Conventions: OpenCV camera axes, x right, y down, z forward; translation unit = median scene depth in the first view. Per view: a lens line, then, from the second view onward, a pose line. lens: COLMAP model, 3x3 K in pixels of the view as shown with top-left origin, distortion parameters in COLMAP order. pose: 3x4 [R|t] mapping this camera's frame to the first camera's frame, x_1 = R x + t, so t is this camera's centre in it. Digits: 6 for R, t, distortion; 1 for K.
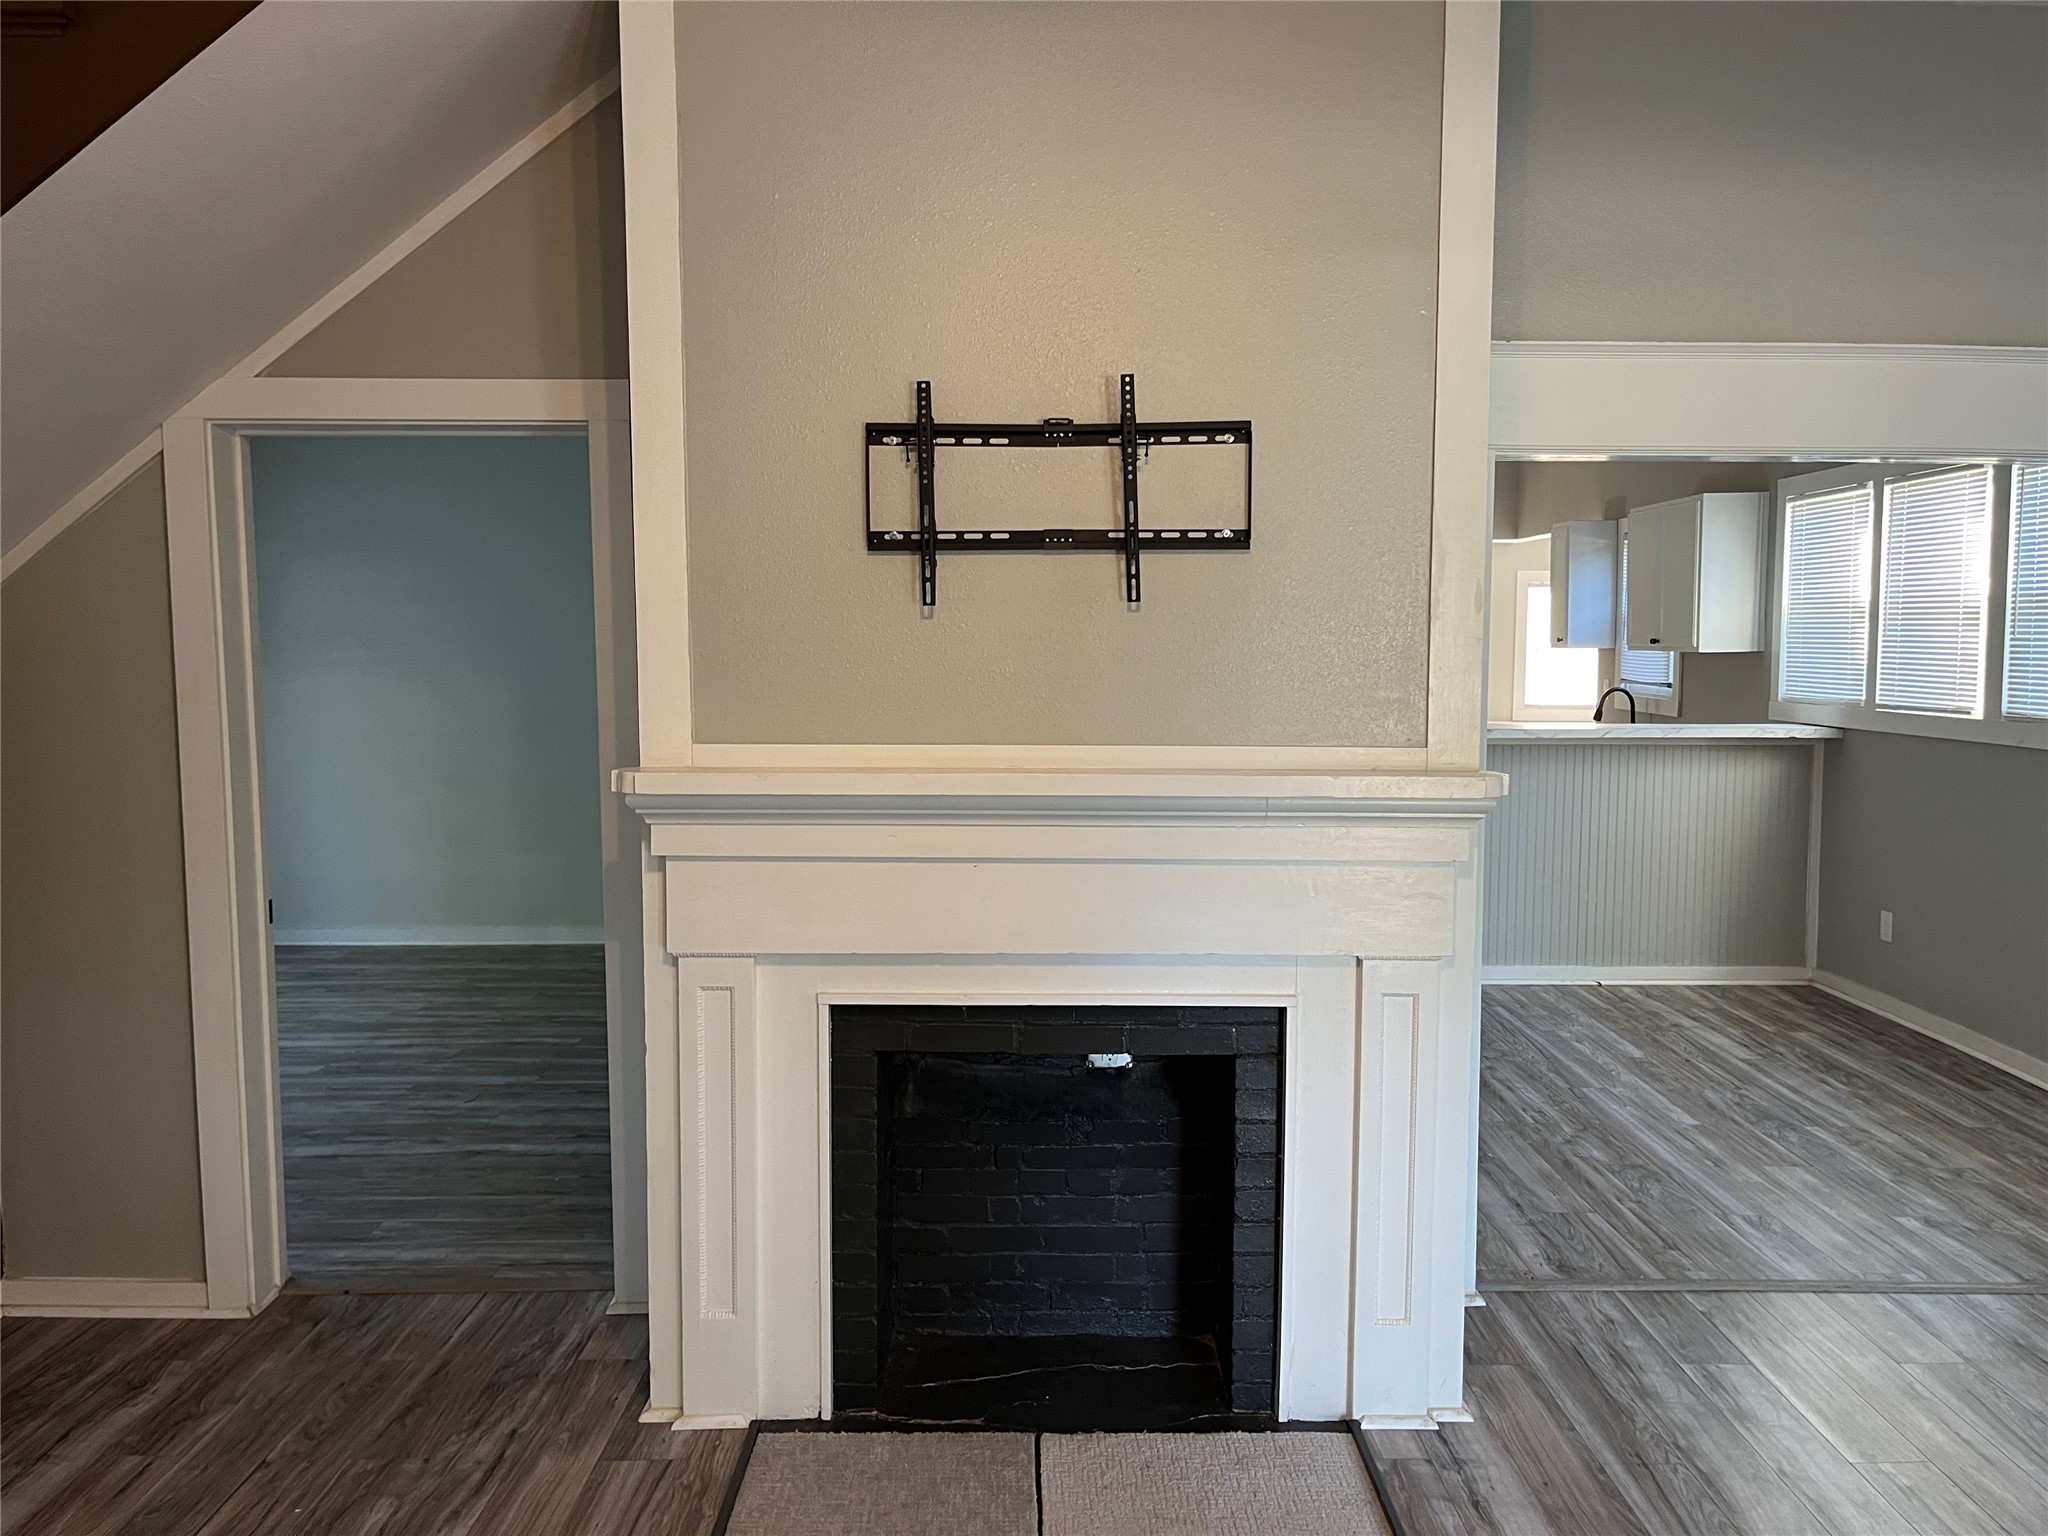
lens RADIAL K [[1572.8, 0, 1030.6], [0, 1572.8, 788.3], [0, 0, 1]] dist [0.058448, -0.057193]
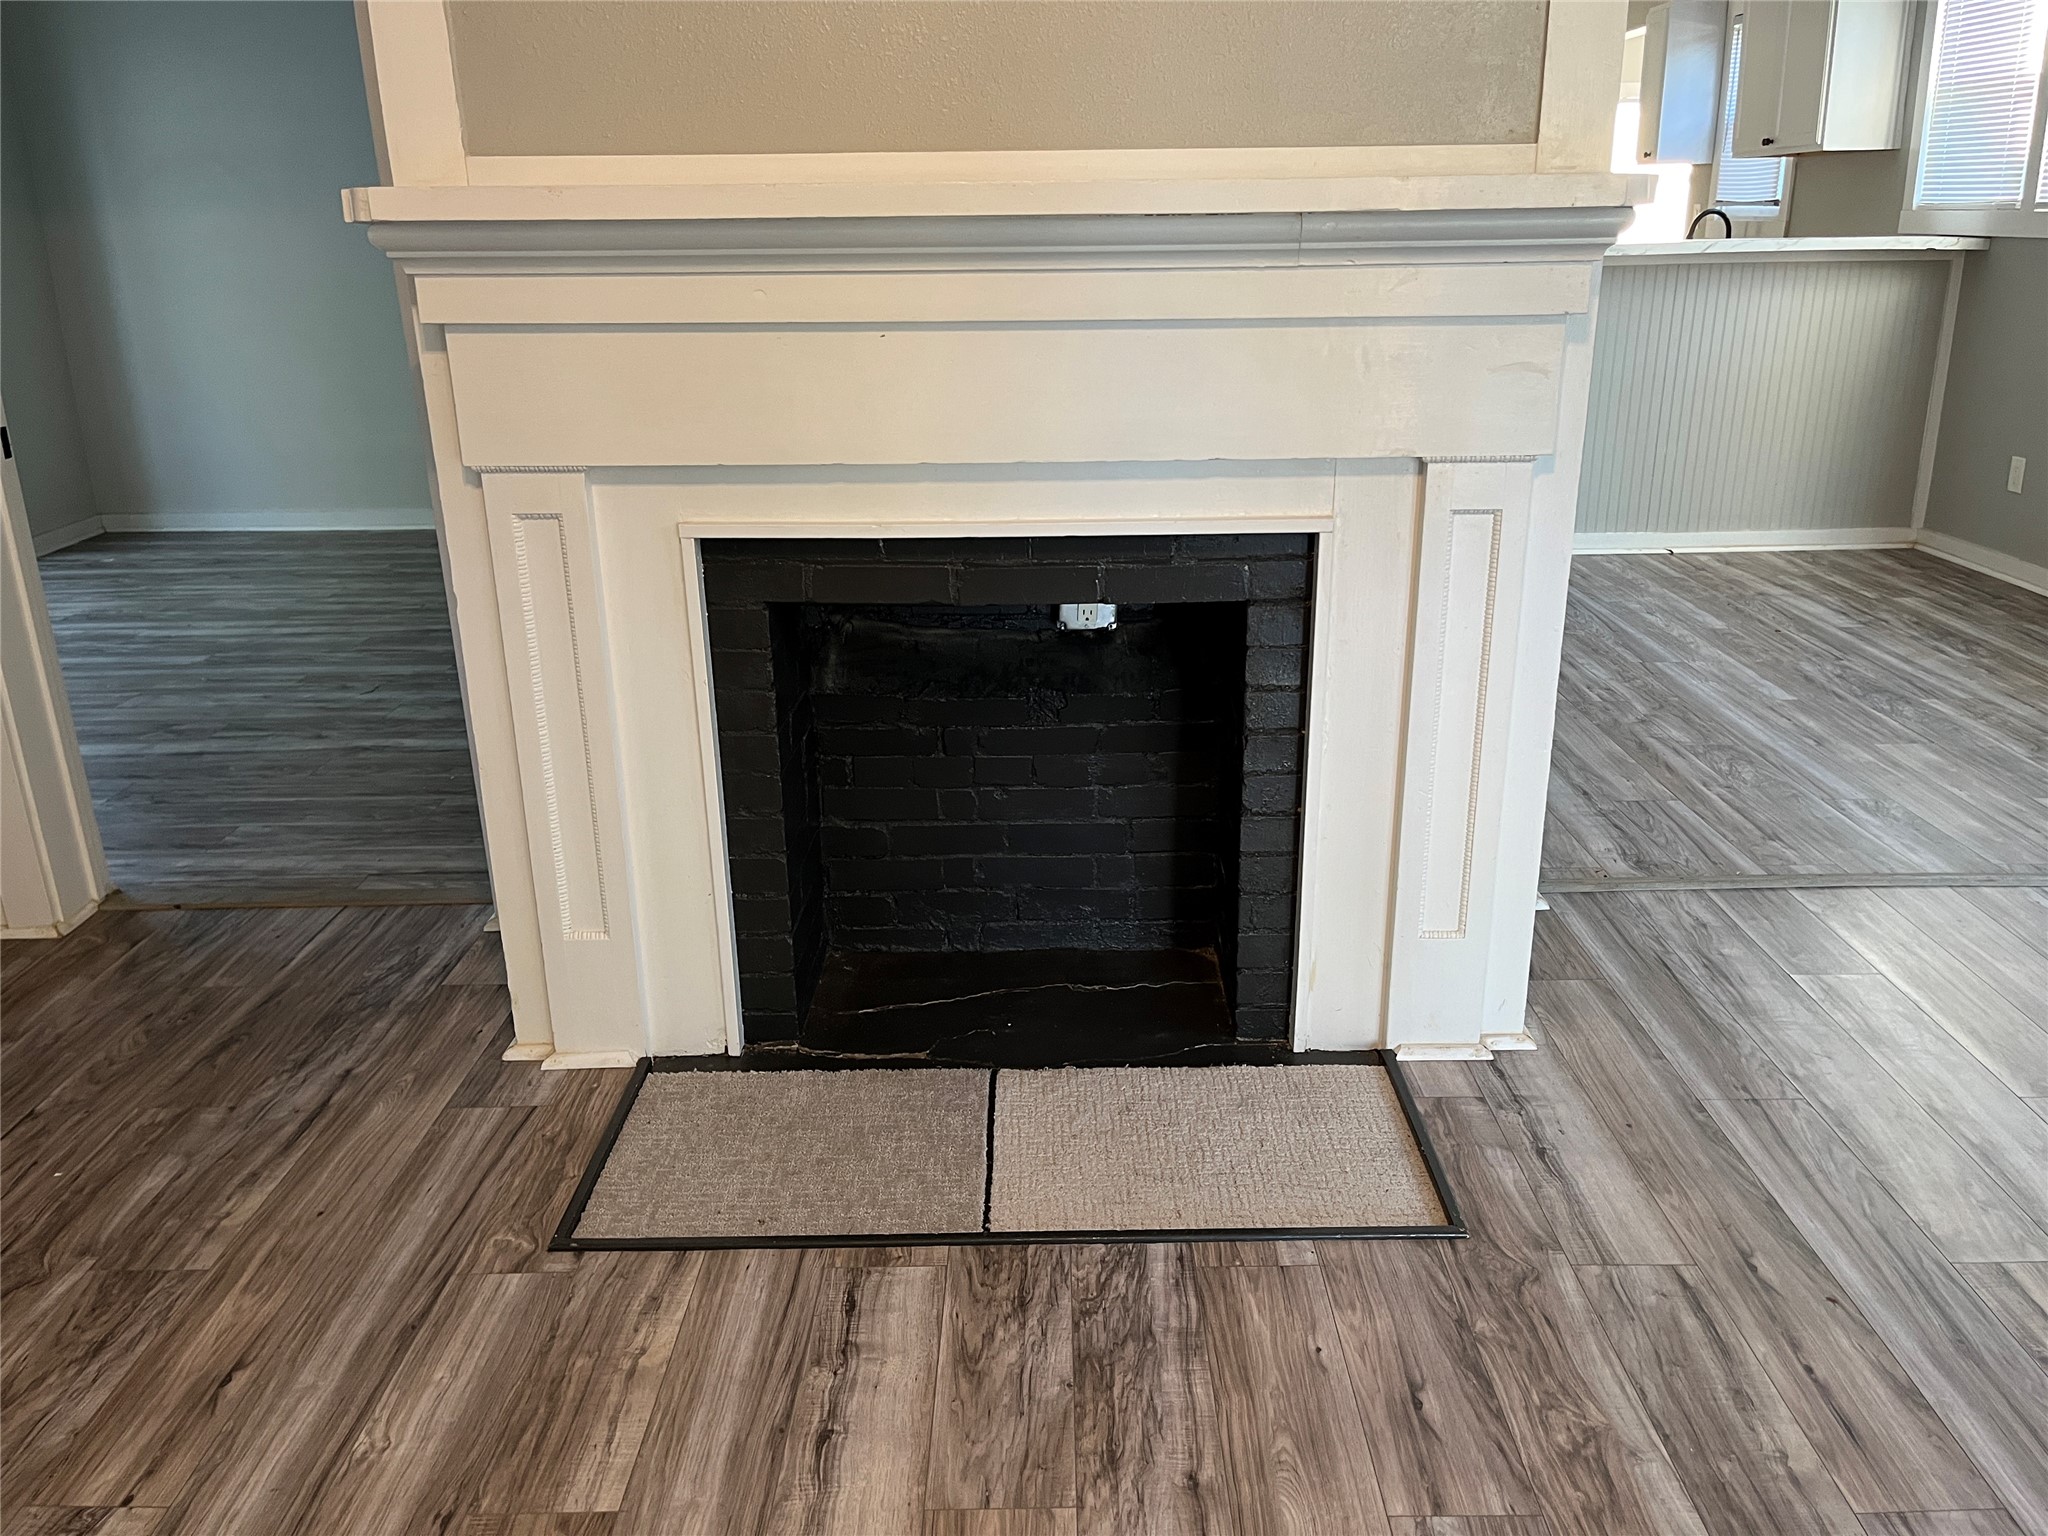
lens RADIAL K [[1563.3, 0, 1023.2], [0, 1563.3, 766.6], [0, 0, 1]] dist [0.065504, -0.081793]
pose [[0.999684, -0.012343, -0.021883, 0.038902], [0.017036, 0.973200, 0.229329, 0.073619], [0.018466, -0.229630, 0.973103, 0.258125]]
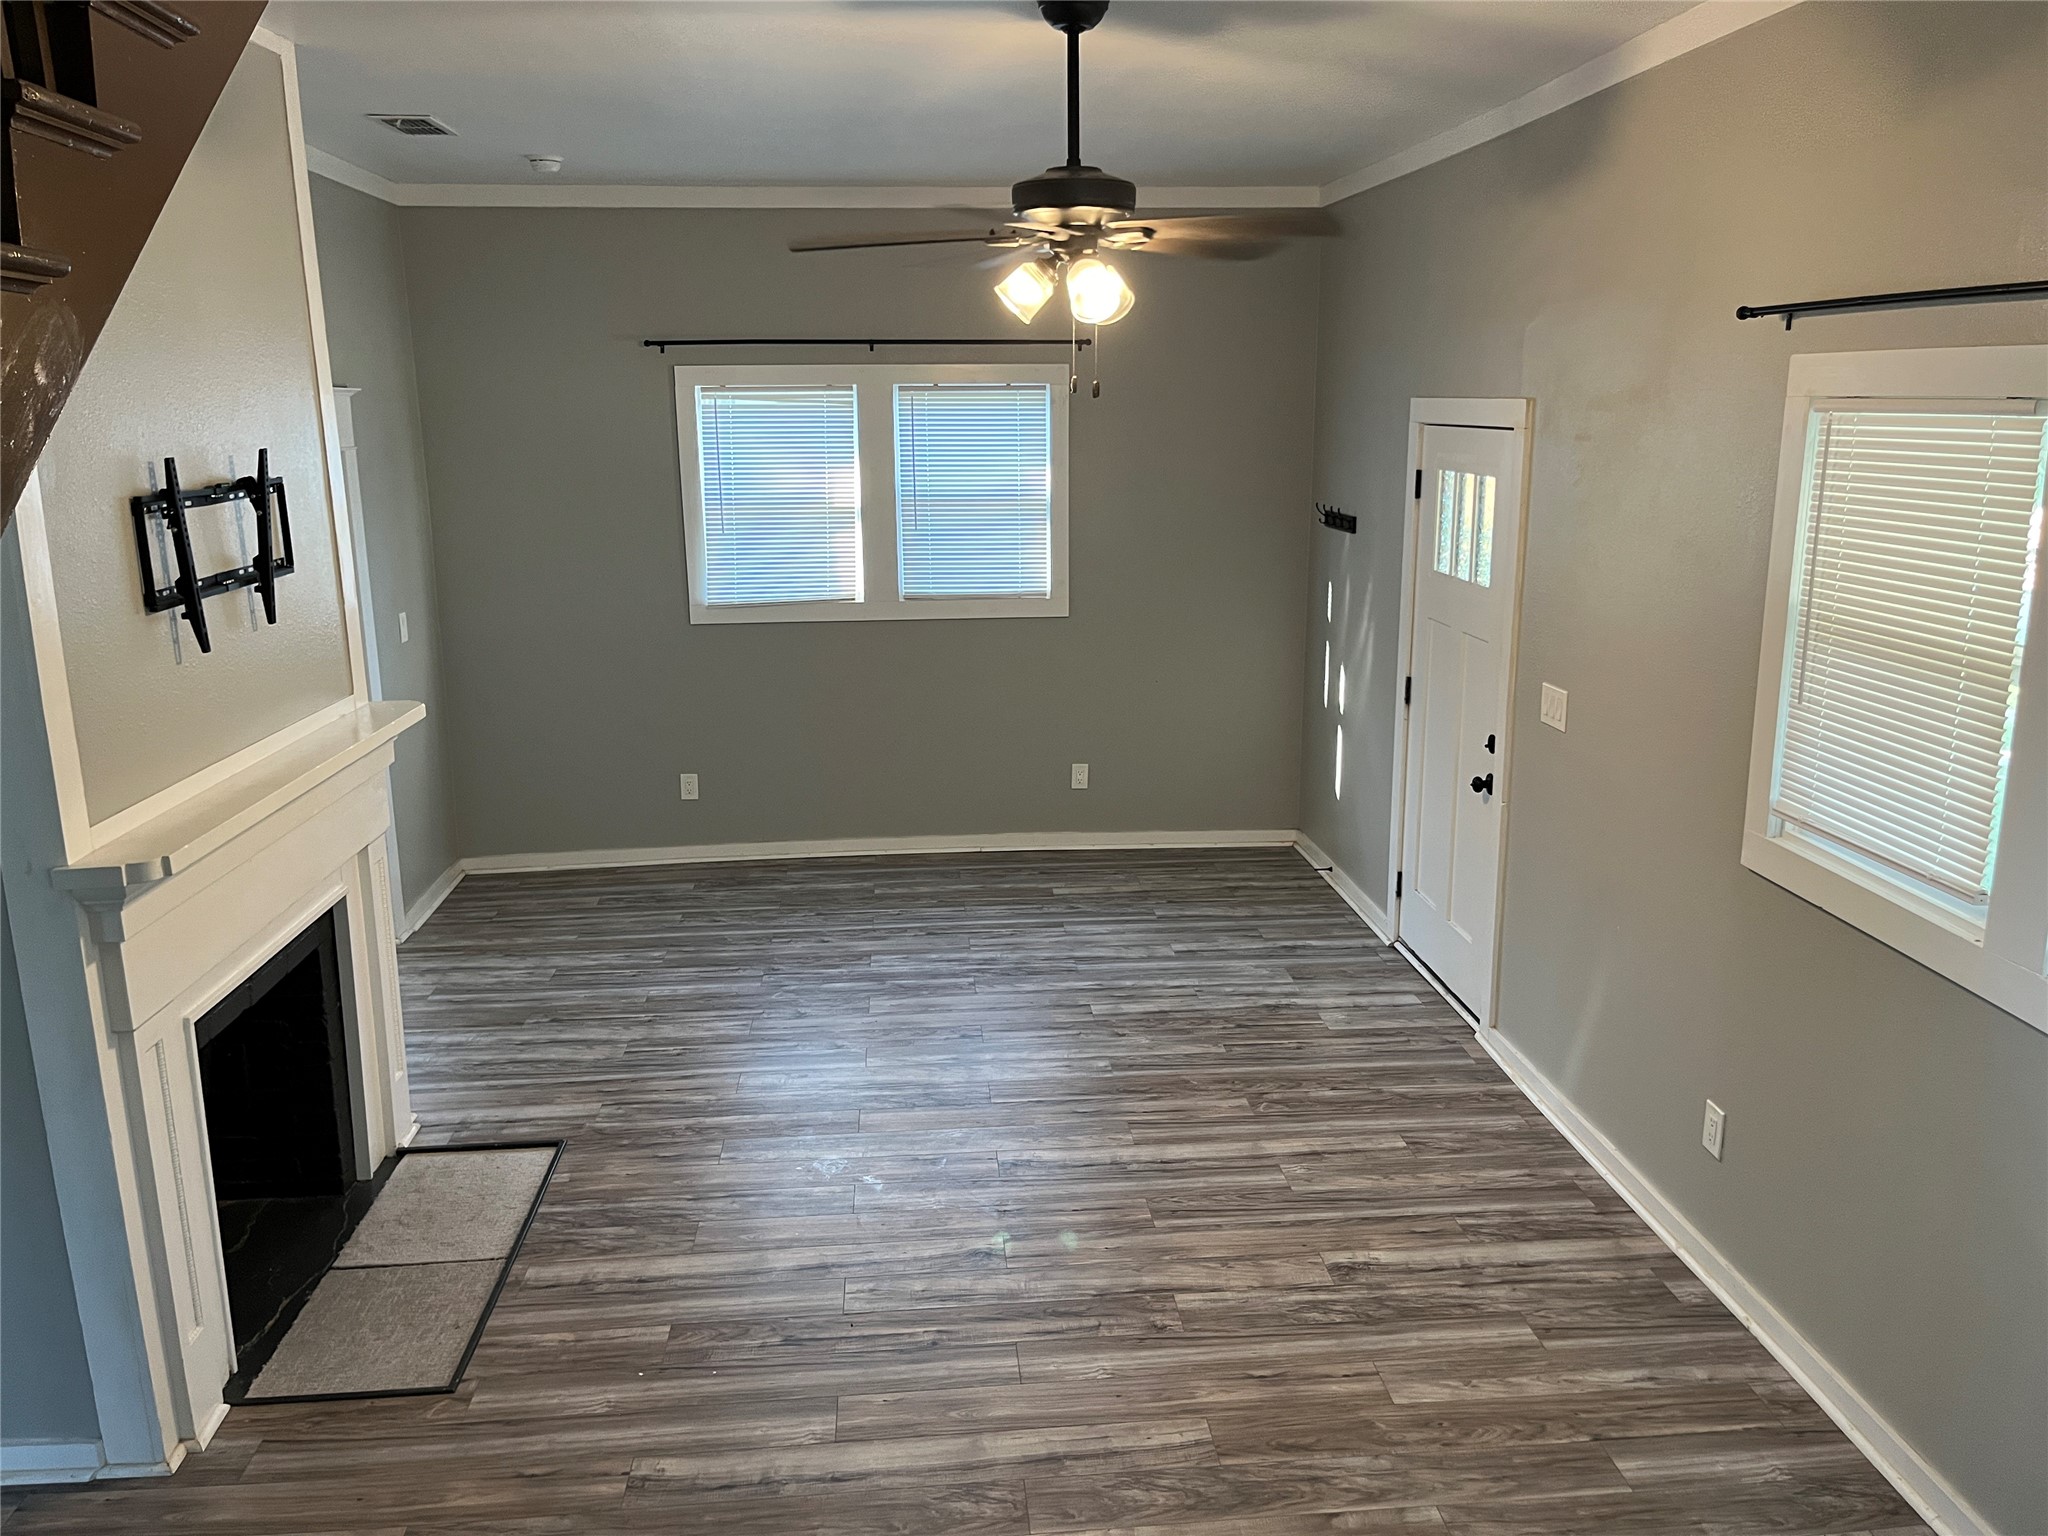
lens RADIAL K [[1563.3, 0, 1023.2], [0, 1563.3, 766.6], [0, 0, 1]] dist [0.065504, -0.081793]
pose [[-0.062369, -0.234083, 0.970214, -1.200601], [0.100913, 0.965646, 0.239468, -0.248274], [-0.992938, 0.112843, -0.036605, 0.433800]]
